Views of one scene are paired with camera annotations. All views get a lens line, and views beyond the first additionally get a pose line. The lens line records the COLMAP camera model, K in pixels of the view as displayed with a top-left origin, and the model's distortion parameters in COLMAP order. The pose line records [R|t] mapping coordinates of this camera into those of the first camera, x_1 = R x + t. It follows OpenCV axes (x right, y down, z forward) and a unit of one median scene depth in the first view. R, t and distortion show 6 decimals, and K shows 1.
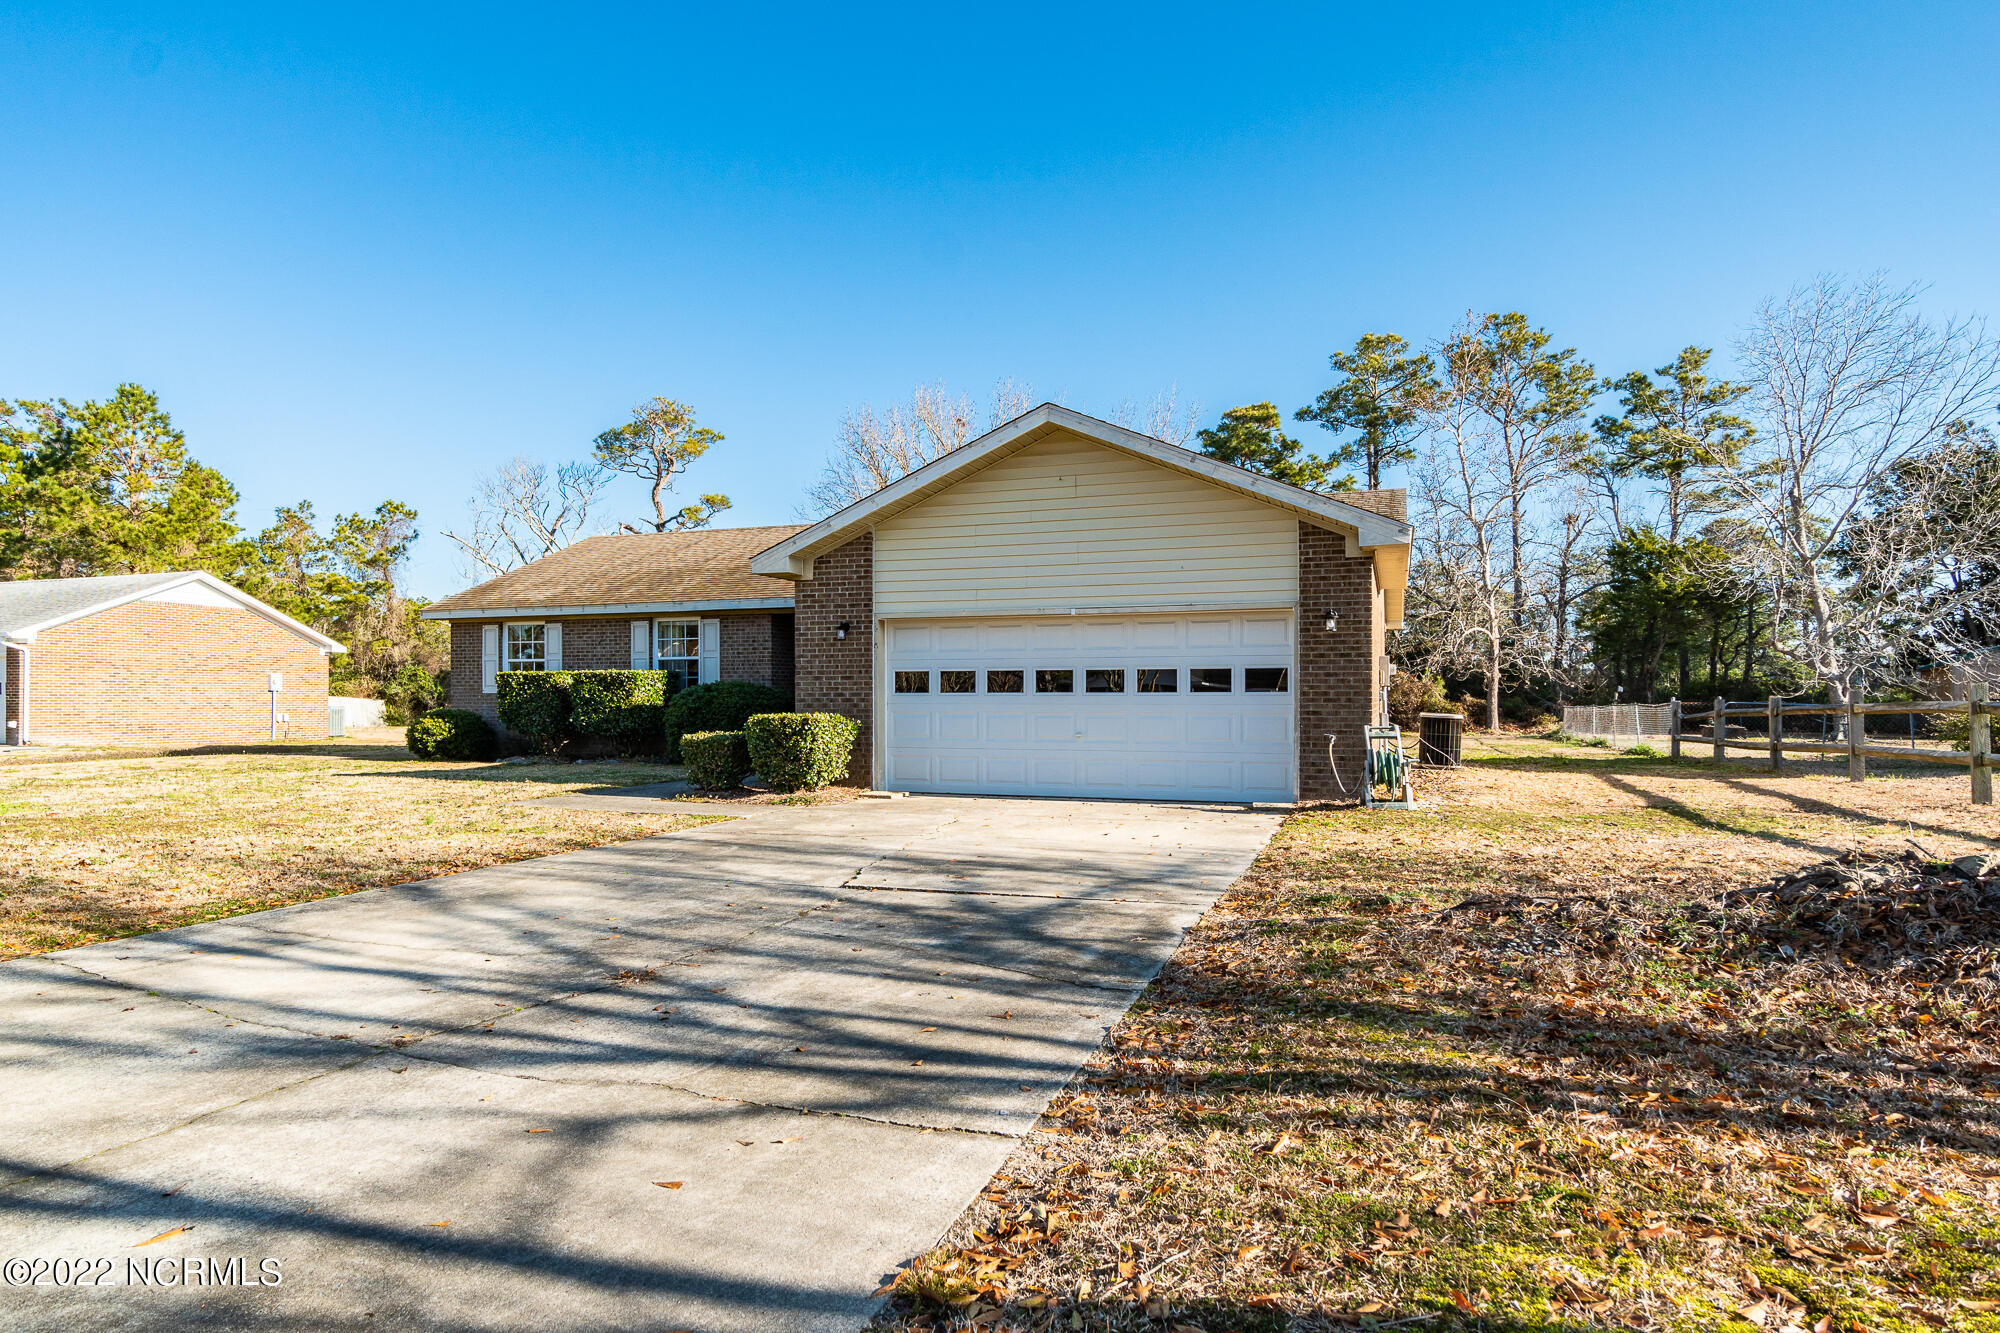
lens RADIAL K [[1123.9, 0, 971.3], [0, 1123.9, 728.2], [0, 0, 1]] dist [-0.005585, 0.004144]
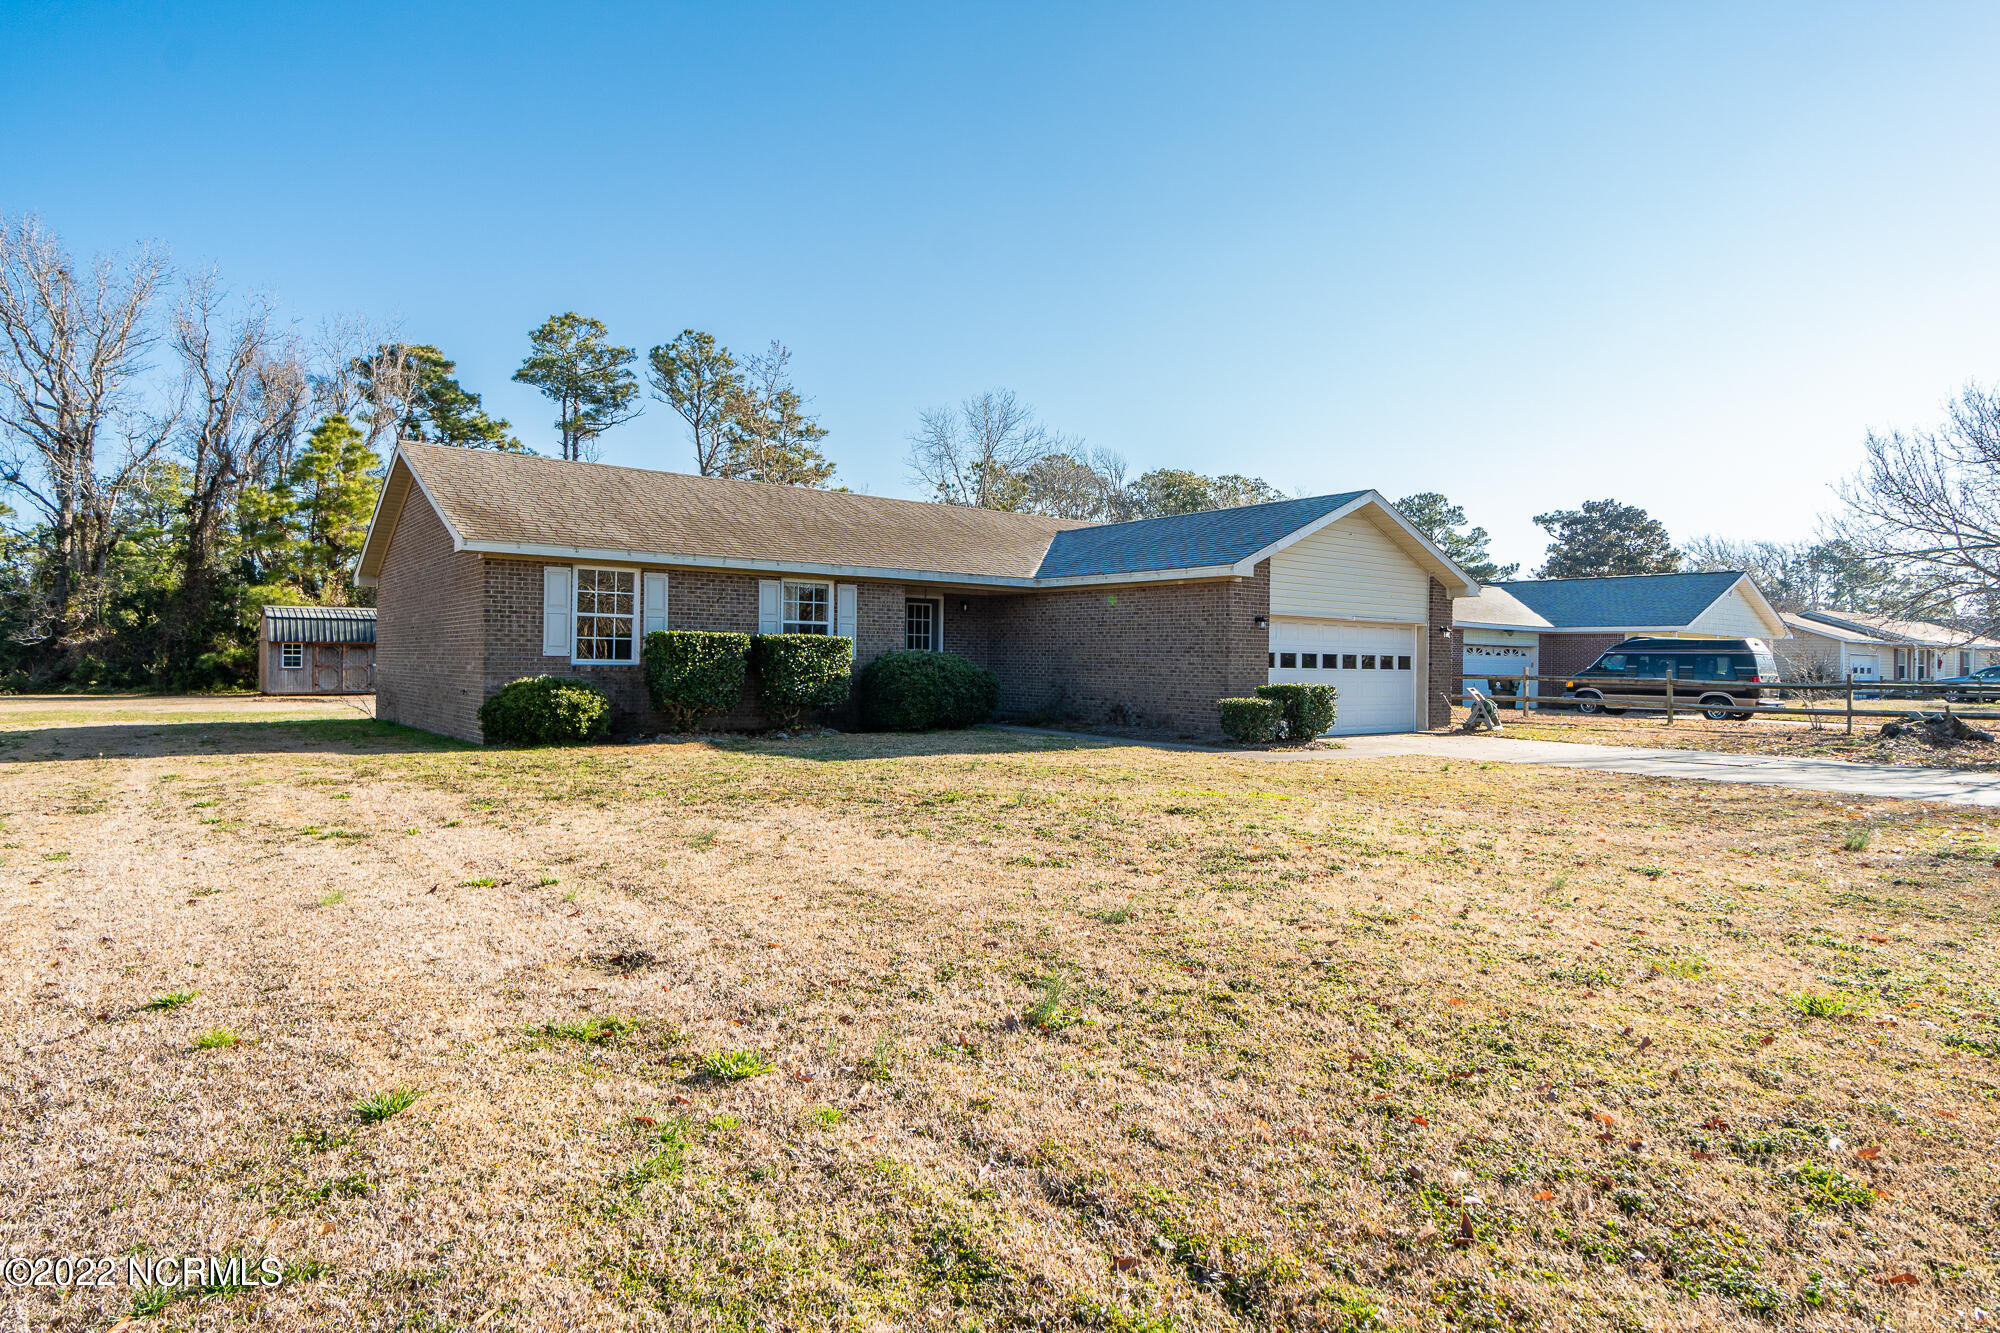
lens RADIAL K [[1123.9, 0, 989.3], [0, 1123.9, 661.0], [0, 0, 1]] dist [-0.005585, 0.004144]
pose [[0.536597, 0.010347, 0.843775, -0.941085], [0.009850, 0.999780, -0.018524, -0.011253], [-0.843781, 0.018251, 0.536377, 0.357271]]
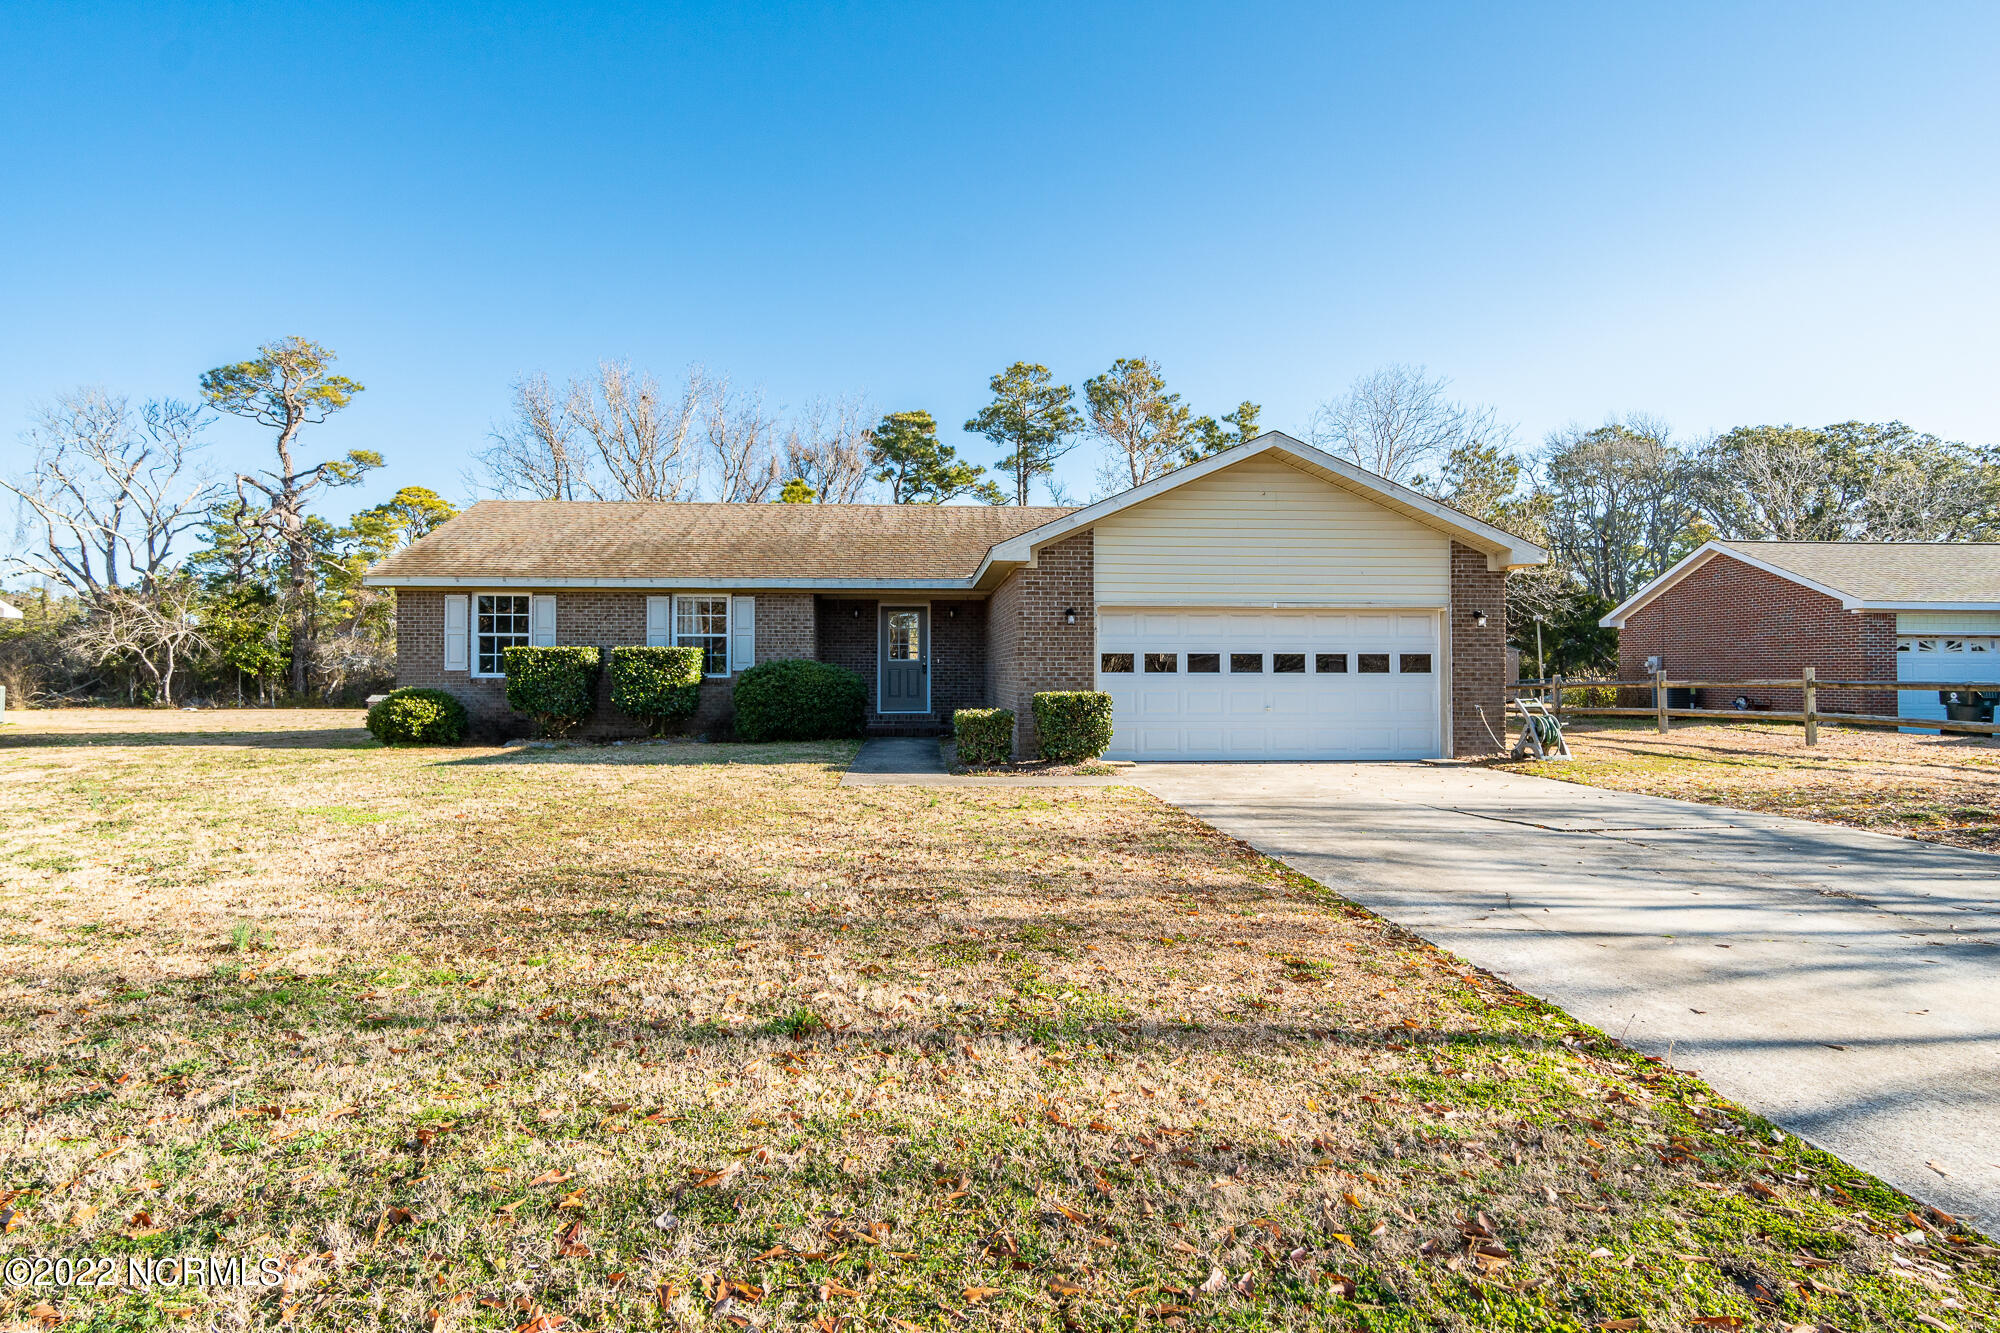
lens RADIAL K [[1068.9, 0, 972.6], [0, 1068.9, 686.4], [0, 0, 1]] dist [0.001209, -0.002265]
pose [[0.914559, -0.002664, 0.404443, -0.409001], [0.009526, 0.999843, -0.014957, -0.001978], [-0.404339, 0.017532, 0.914441, 0.055097]]
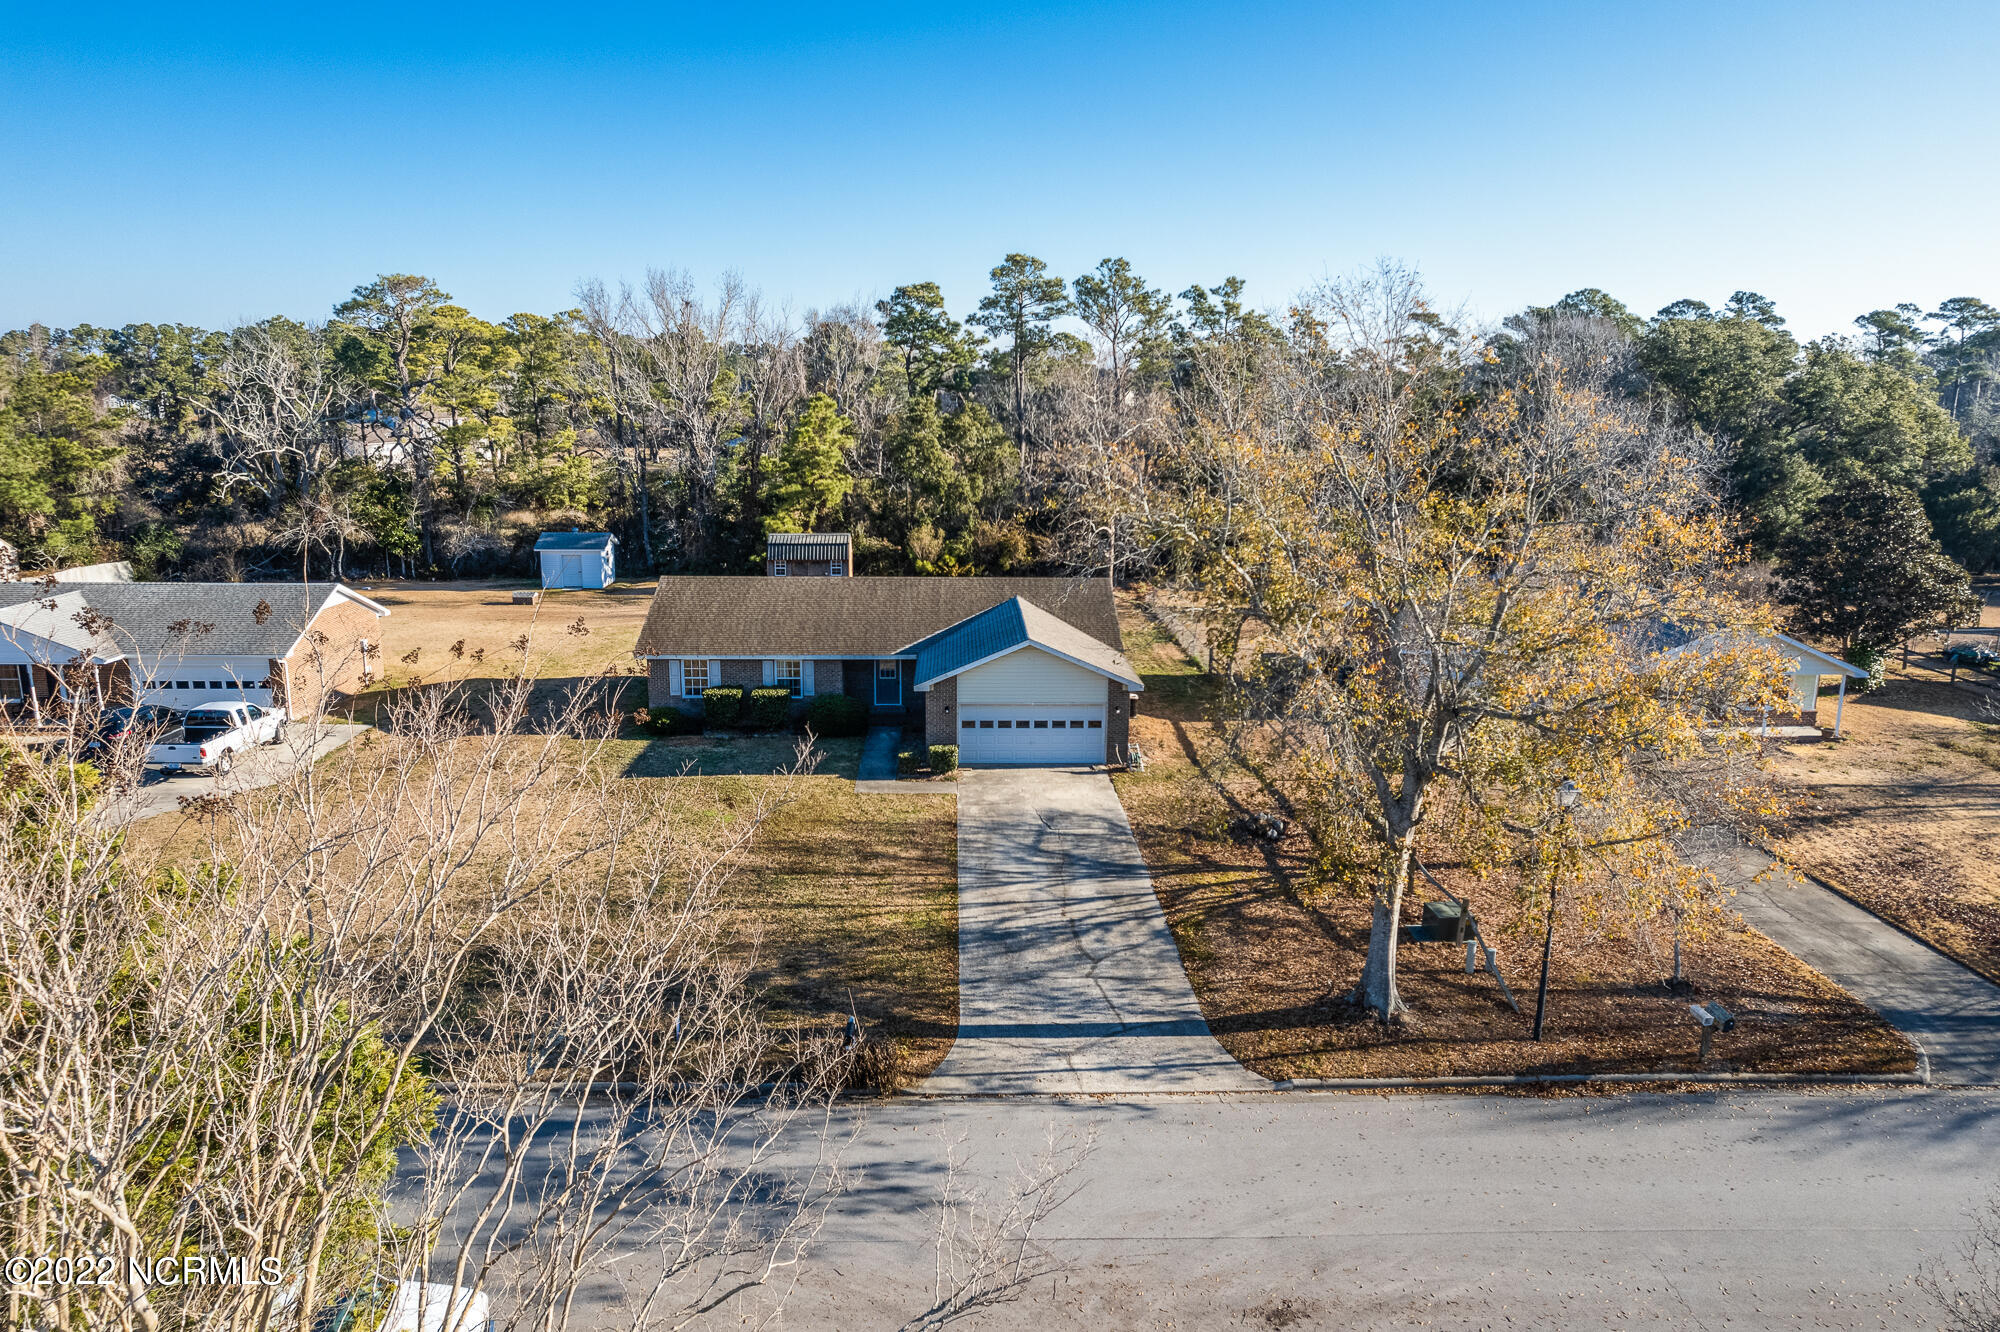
lens RADIAL K [[1304.0, 0, 994.9], [0, 1304.0, 673.0], [0, 0, 1]] dist [-0.045763, 0.043501]
pose [[0.923429, -0.072518, 0.376855, -0.780645], [-0.003492, 0.980356, 0.197206, -0.521880], [-0.383753, -0.183422, 0.905036, -1.236301]]
